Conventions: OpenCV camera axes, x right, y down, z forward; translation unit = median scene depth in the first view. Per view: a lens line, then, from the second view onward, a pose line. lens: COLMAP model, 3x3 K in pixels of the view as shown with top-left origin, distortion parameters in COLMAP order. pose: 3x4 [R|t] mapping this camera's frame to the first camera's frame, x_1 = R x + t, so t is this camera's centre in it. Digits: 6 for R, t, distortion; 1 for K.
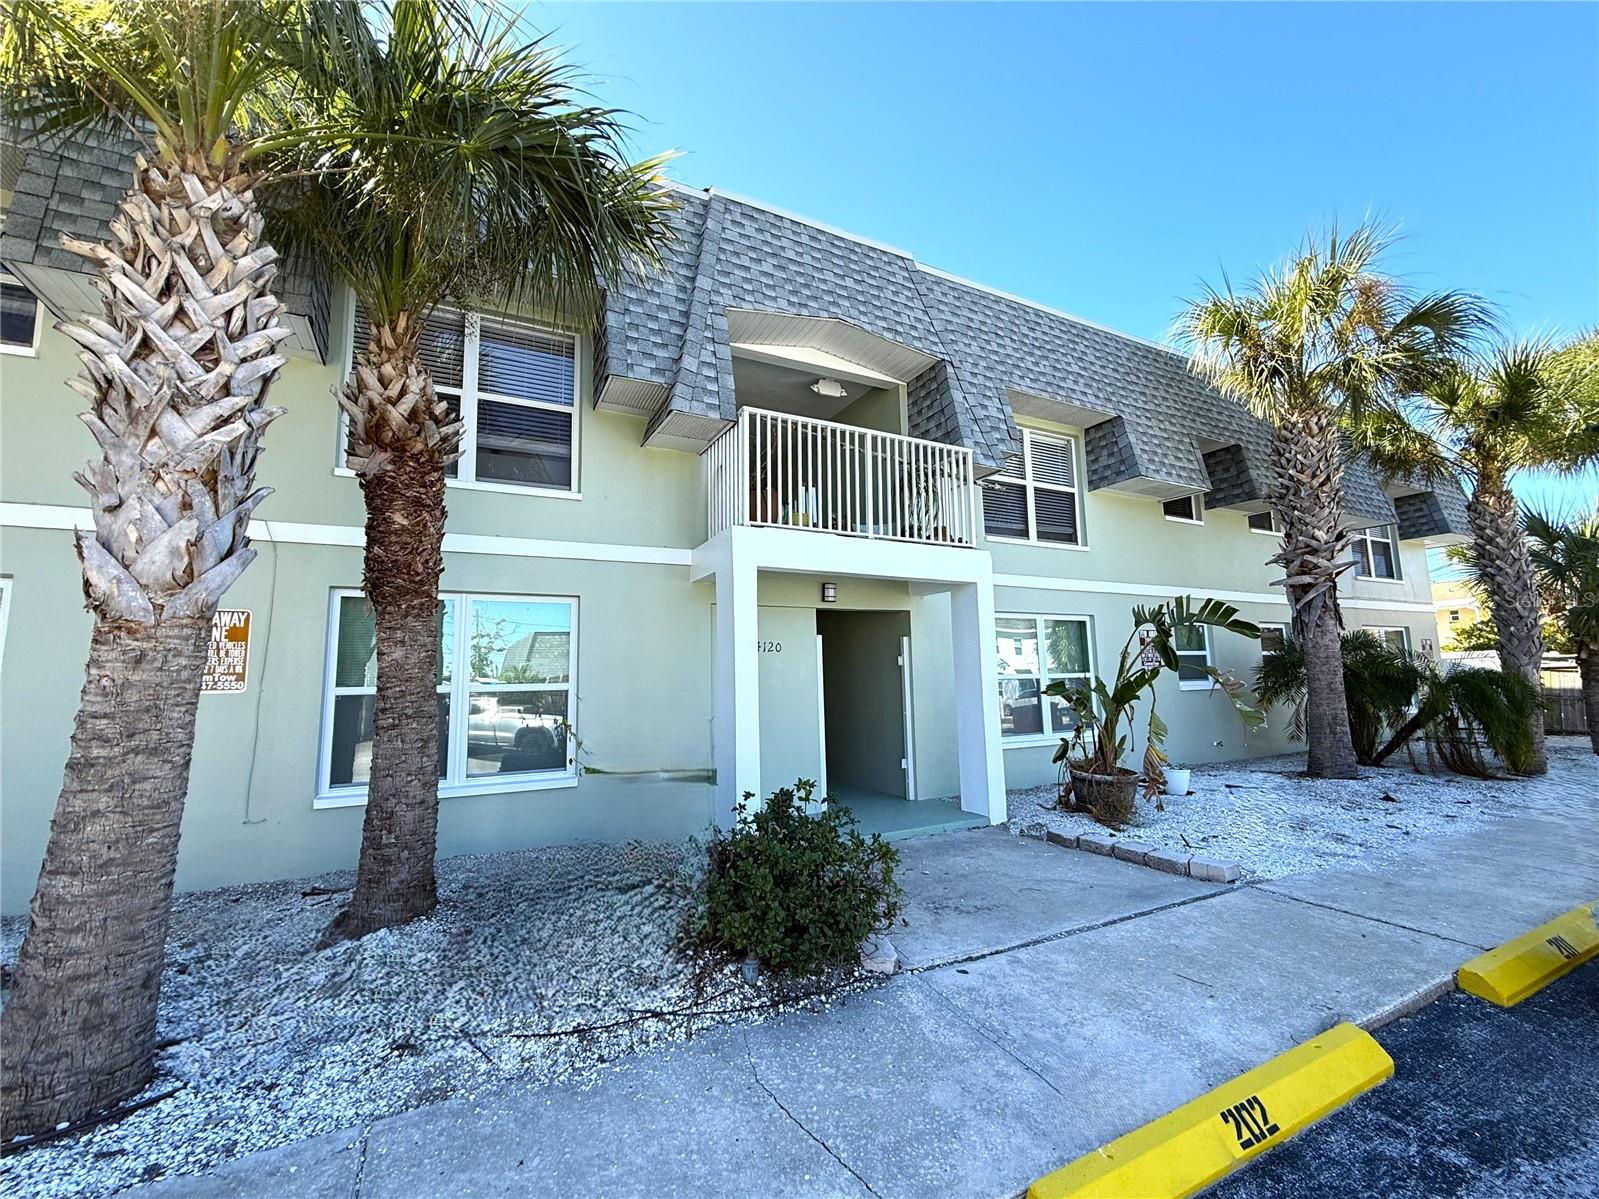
lens RADIAL K [[651.9, 0, 806.1], [0, 651.9, 599.3], [0, 0, 1]] dist [0.000374, 0.000284]
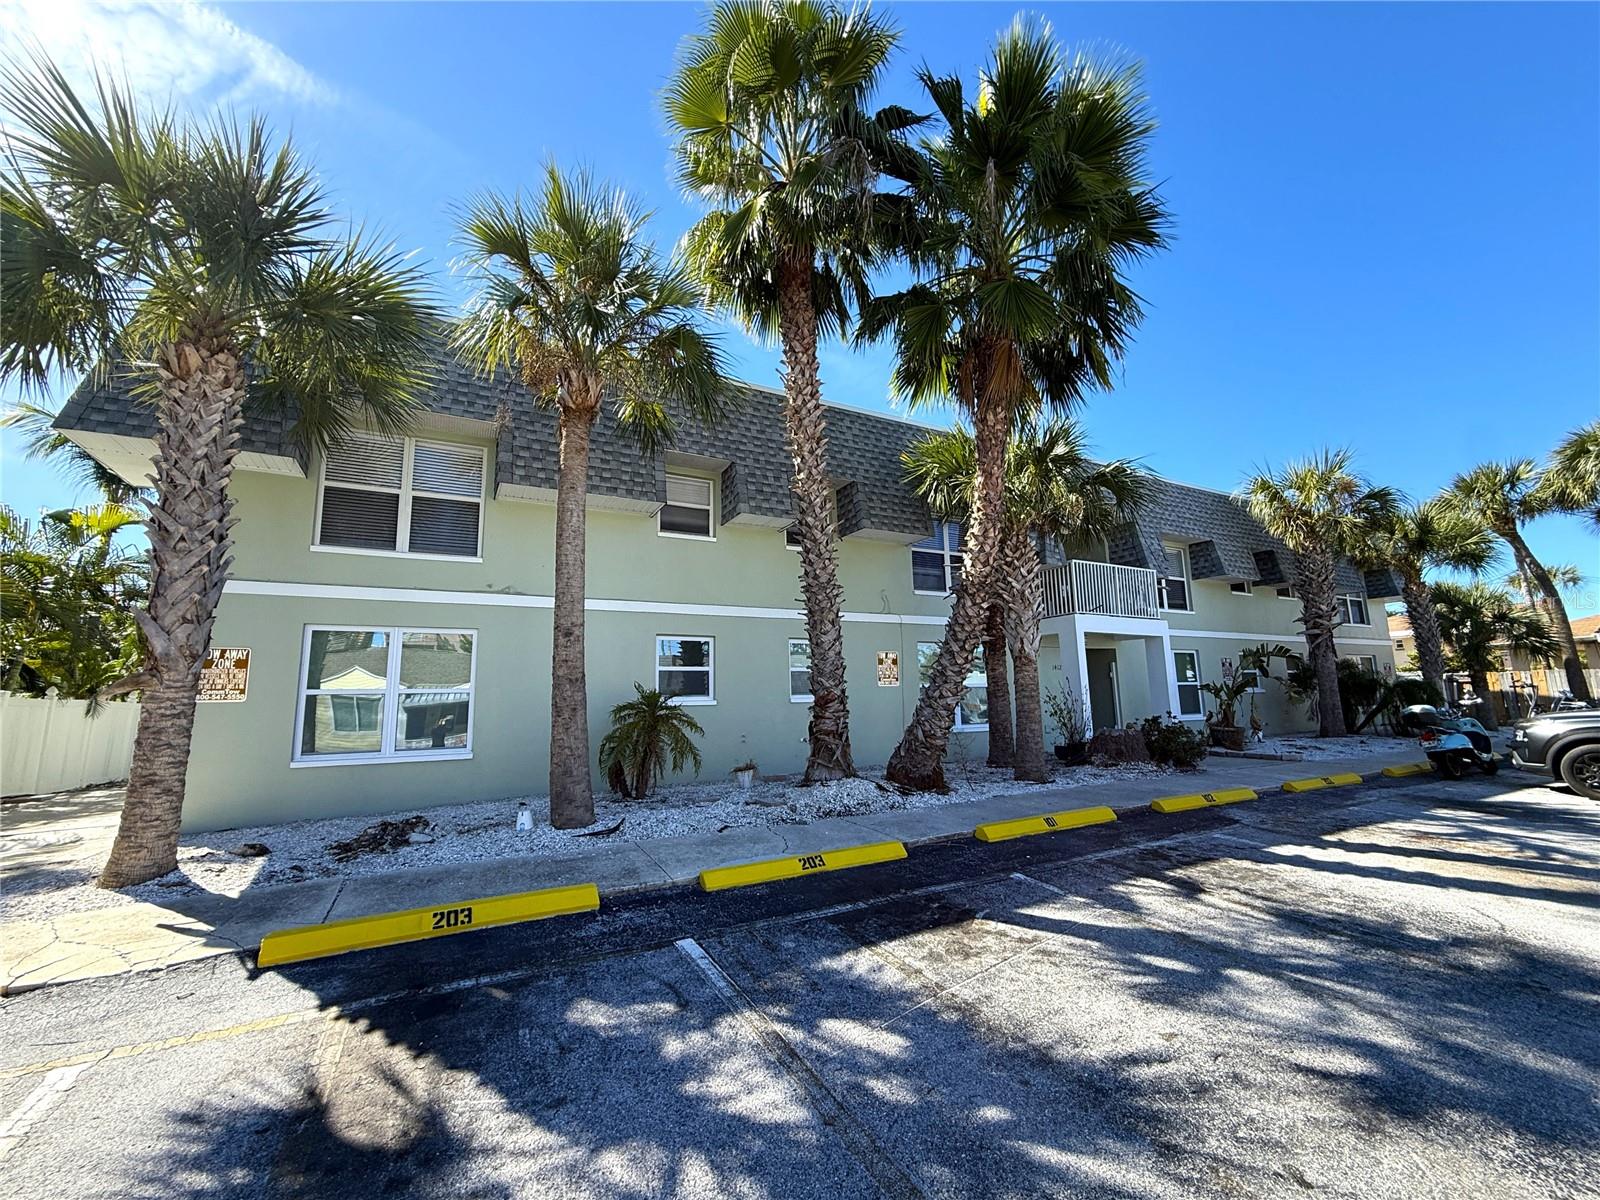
lens RADIAL K [[646.4, 0, 800.0], [0, 646.4, 600.0], [0, 0, 1]] dist [-0.000349, -0.000124]
pose [[0.999949, 0.001541, 0.010022, -0.687520], [-0.001181, 0.999355, -0.035884, -0.049121], [-0.010071, 0.035870, 0.999306, -0.787854]]
